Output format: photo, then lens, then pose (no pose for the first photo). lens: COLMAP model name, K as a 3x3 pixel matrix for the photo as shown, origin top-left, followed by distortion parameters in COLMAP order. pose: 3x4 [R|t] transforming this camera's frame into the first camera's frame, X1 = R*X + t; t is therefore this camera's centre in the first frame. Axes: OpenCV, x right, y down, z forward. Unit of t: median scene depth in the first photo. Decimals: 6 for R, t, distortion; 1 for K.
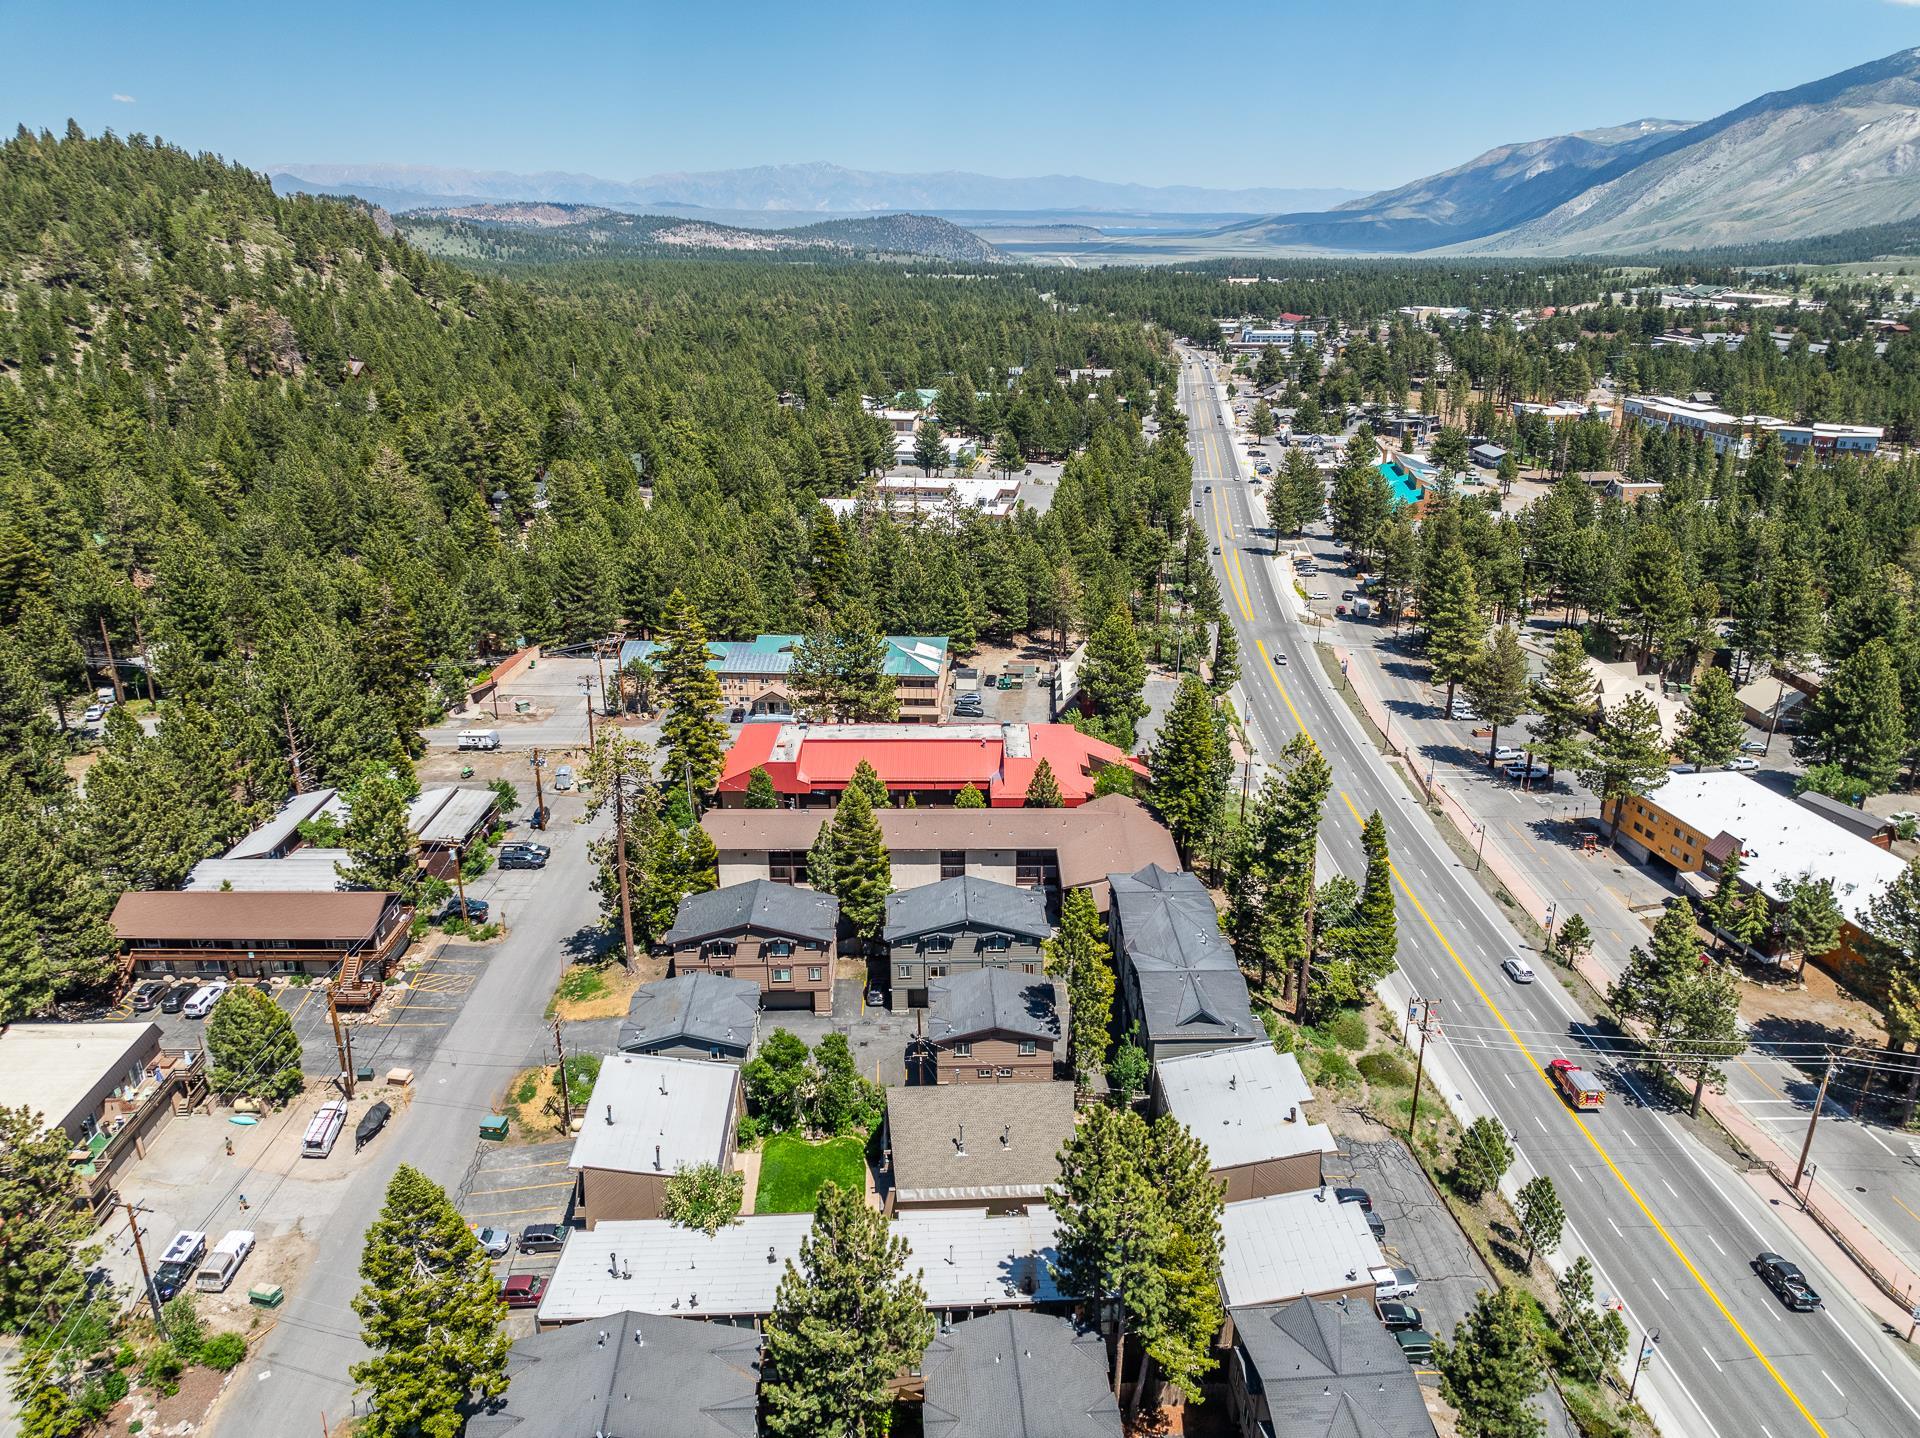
lens RADIAL K [[1334.3, 0, 956.5], [0, 1334.3, 718.1], [0, 0, 1]] dist [-0.029456, 0.011412]
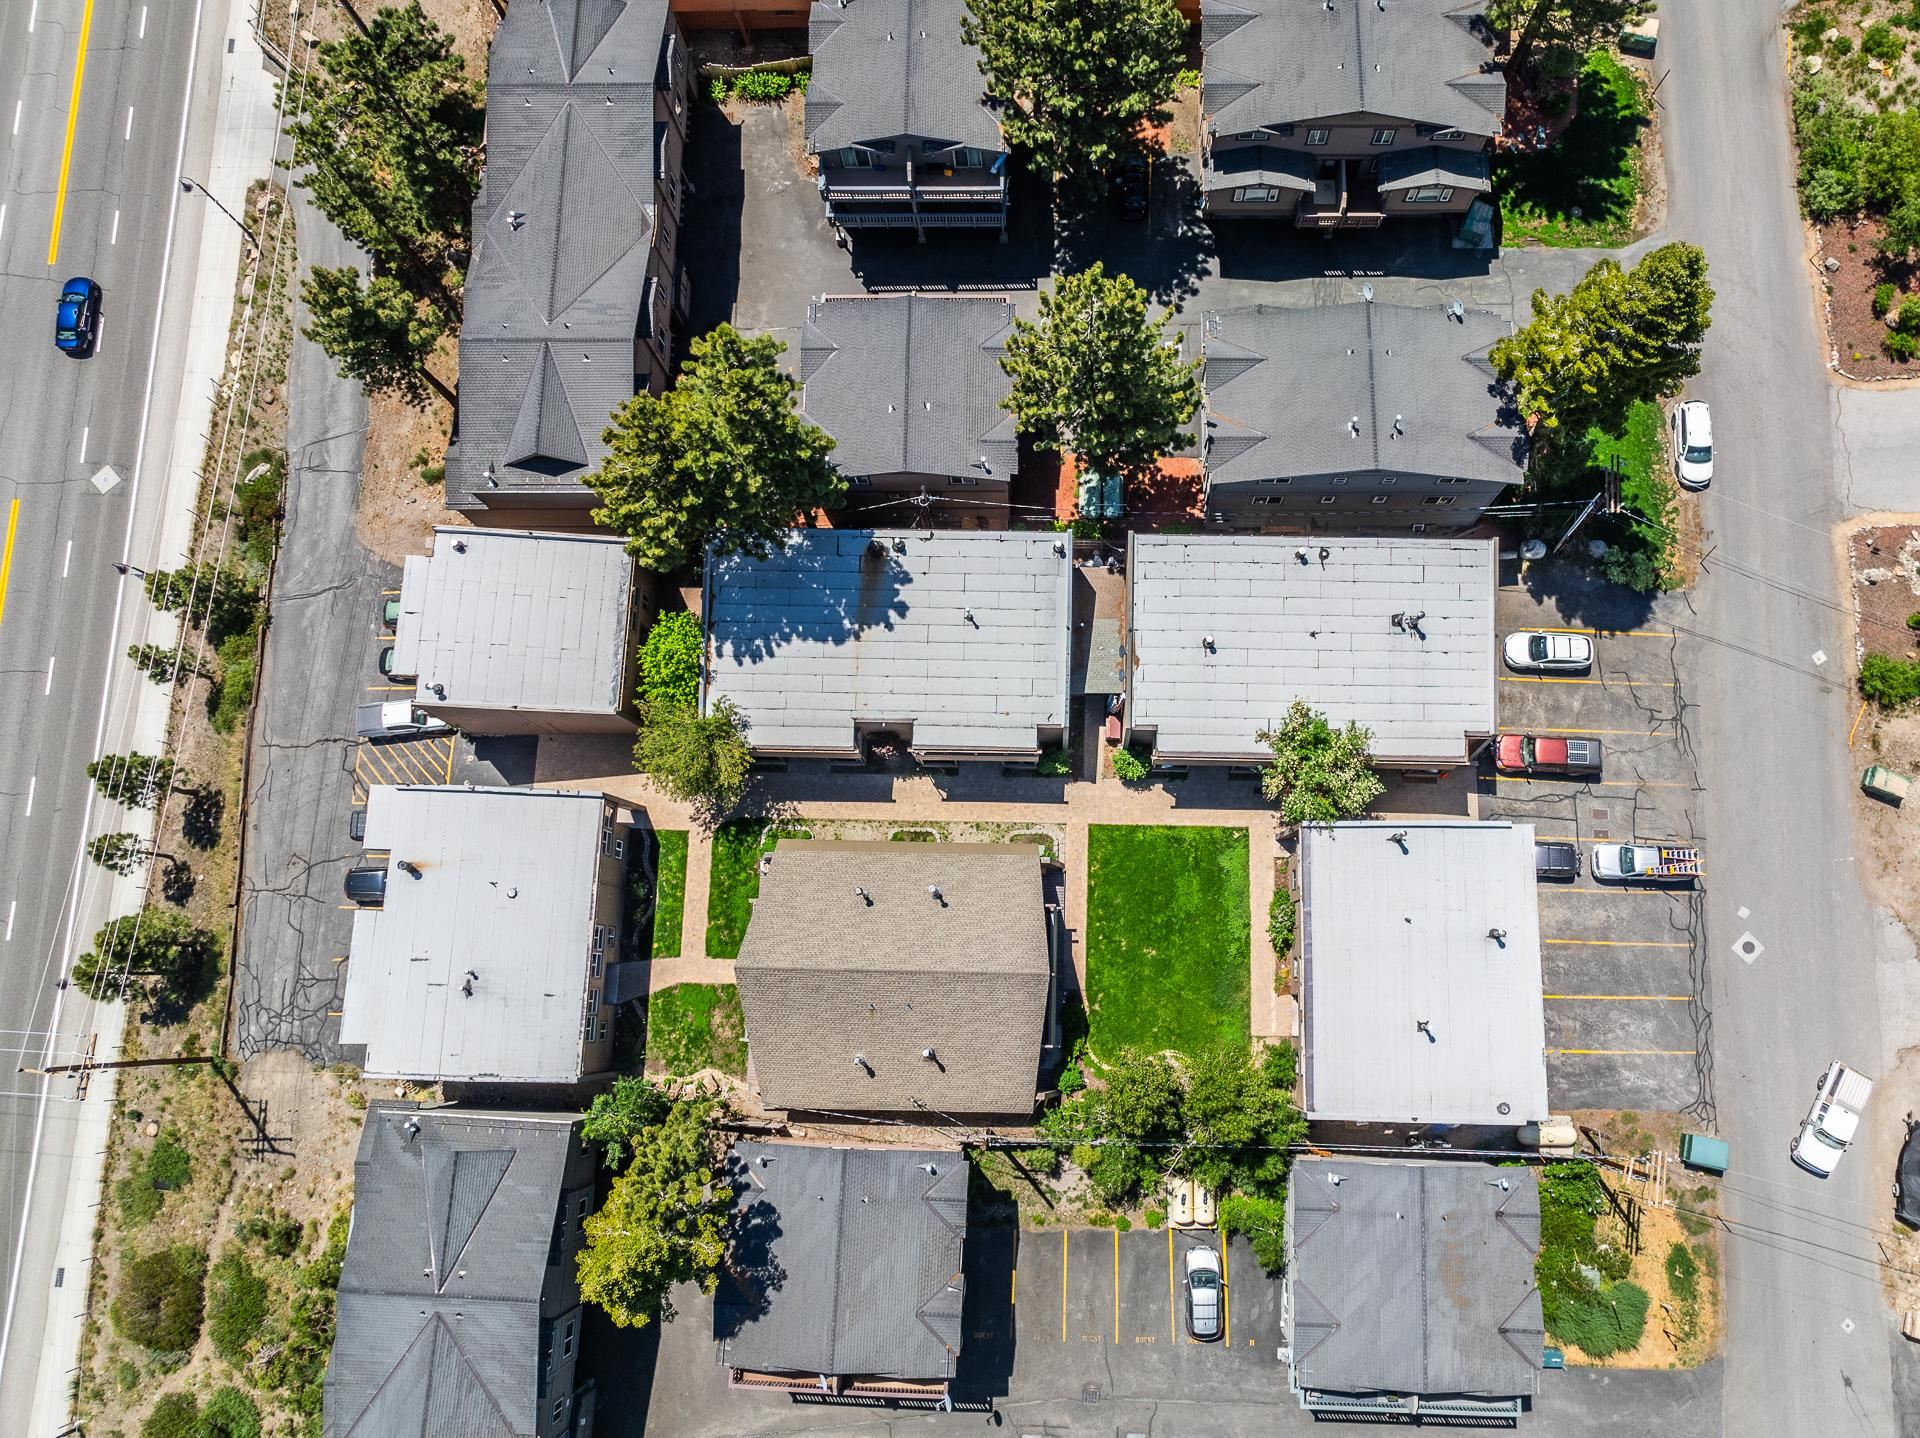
lens RADIAL K [[1334.3, 0, 956.5], [0, 1334.3, 718.1], [0, 0, 1]] dist [-0.029456, 0.011412]
pose [[-0.997467, -0.062884, 0.033255, -0.011653], [0.042610, -0.153829, 0.987178, -0.160169], [-0.056962, 0.986094, 0.156119, 0.442154]]
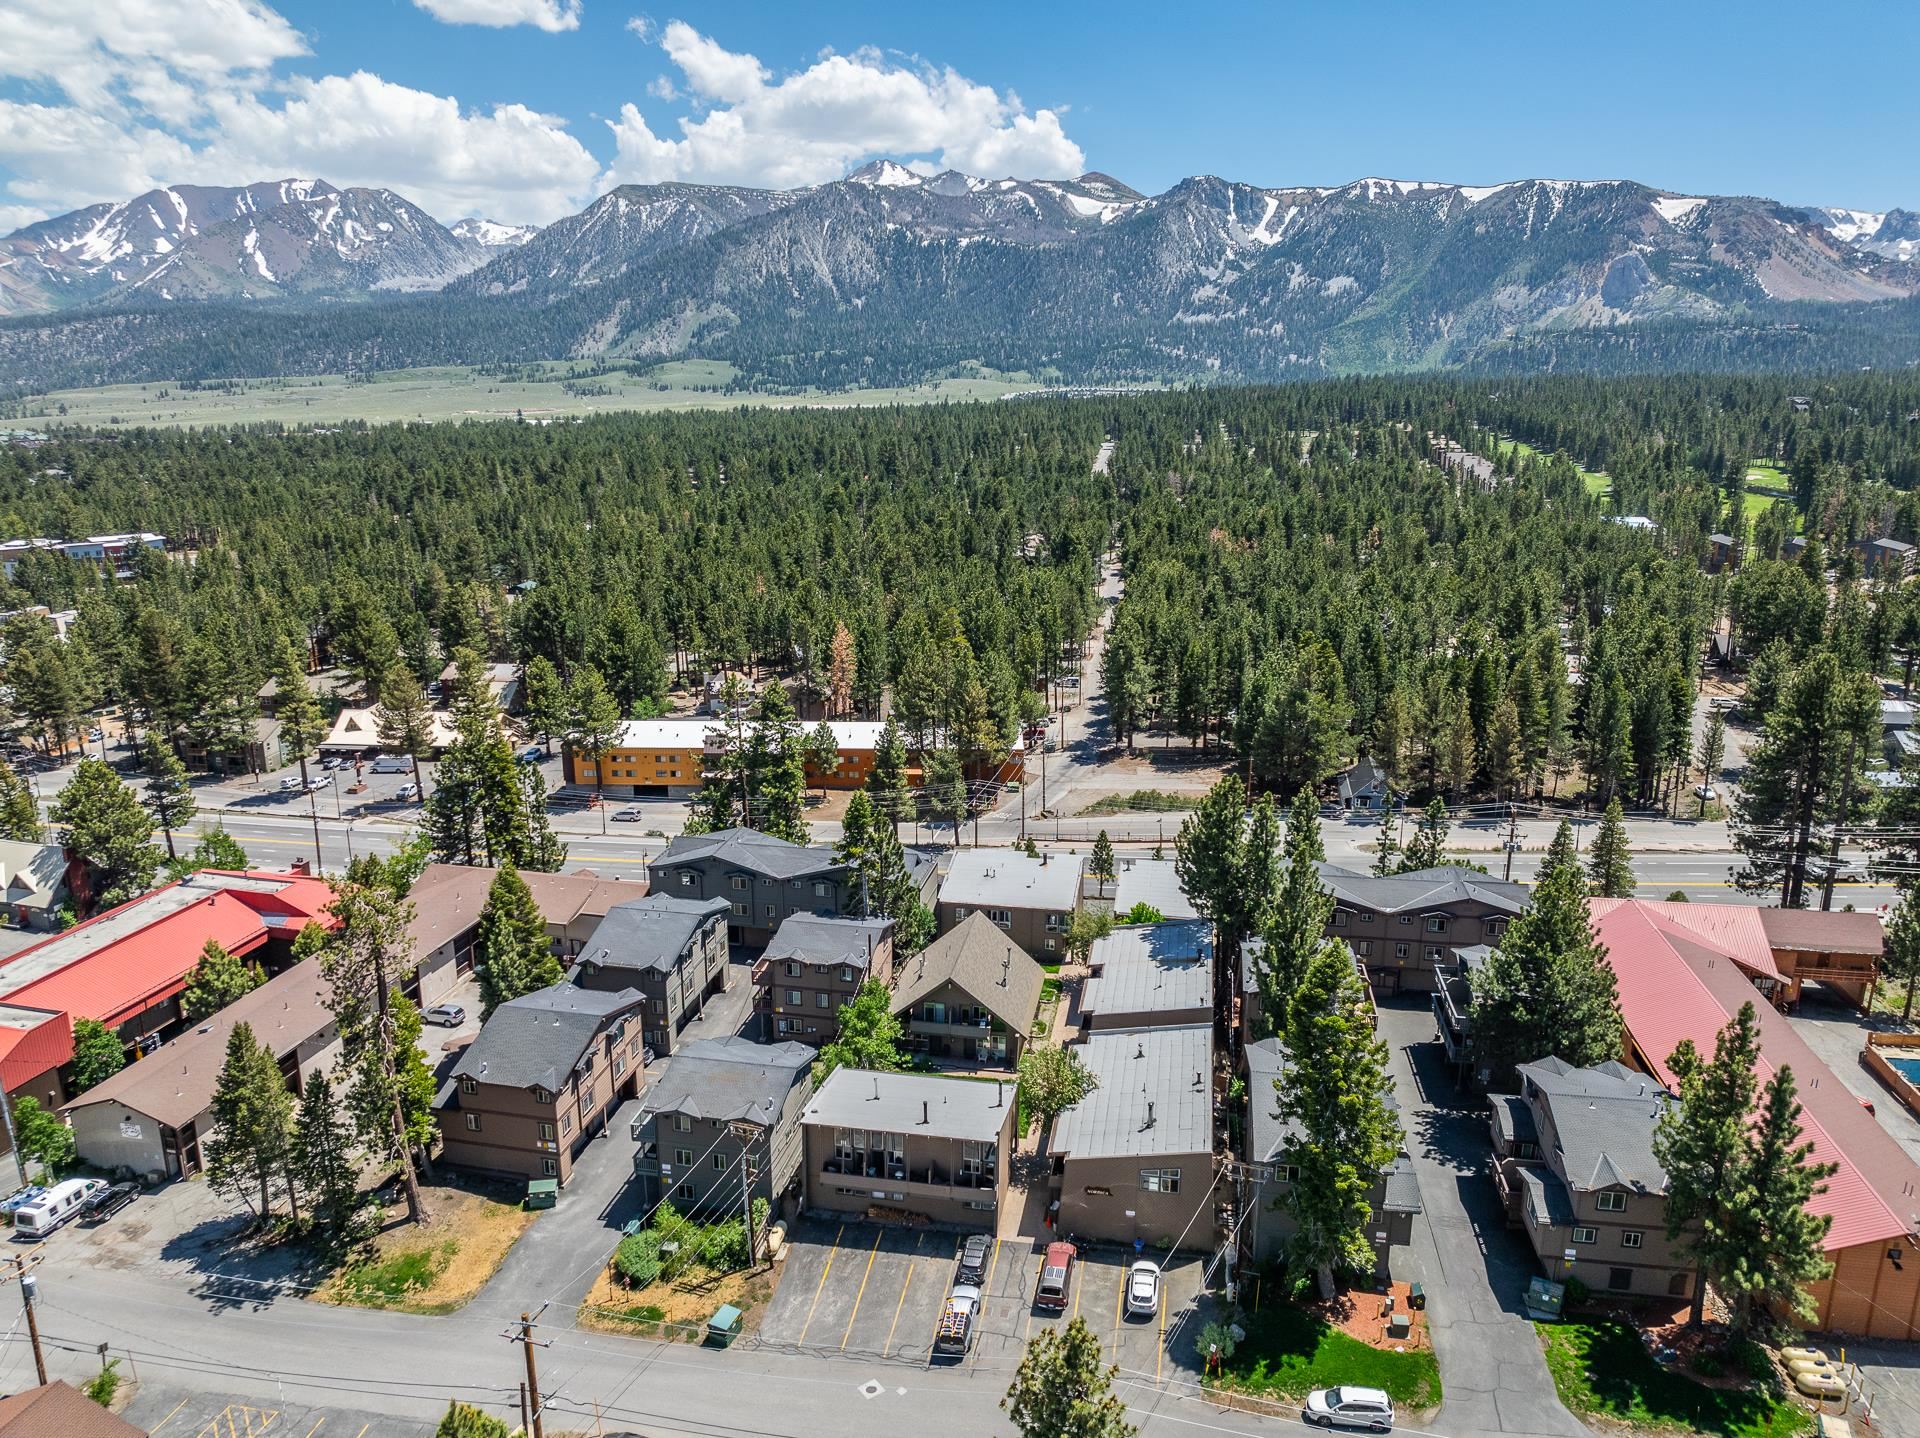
lens RADIAL K [[1334.3, 0, 956.5], [0, 1334.3, 718.1], [0, 0, 1]] dist [-0.029456, 0.011412]
pose [[0.232128, -0.244479, 0.941460, -0.564950], [0.348495, 0.924546, 0.154162, -0.045421], [-0.908112, 0.292309, 0.299813, 0.338083]]
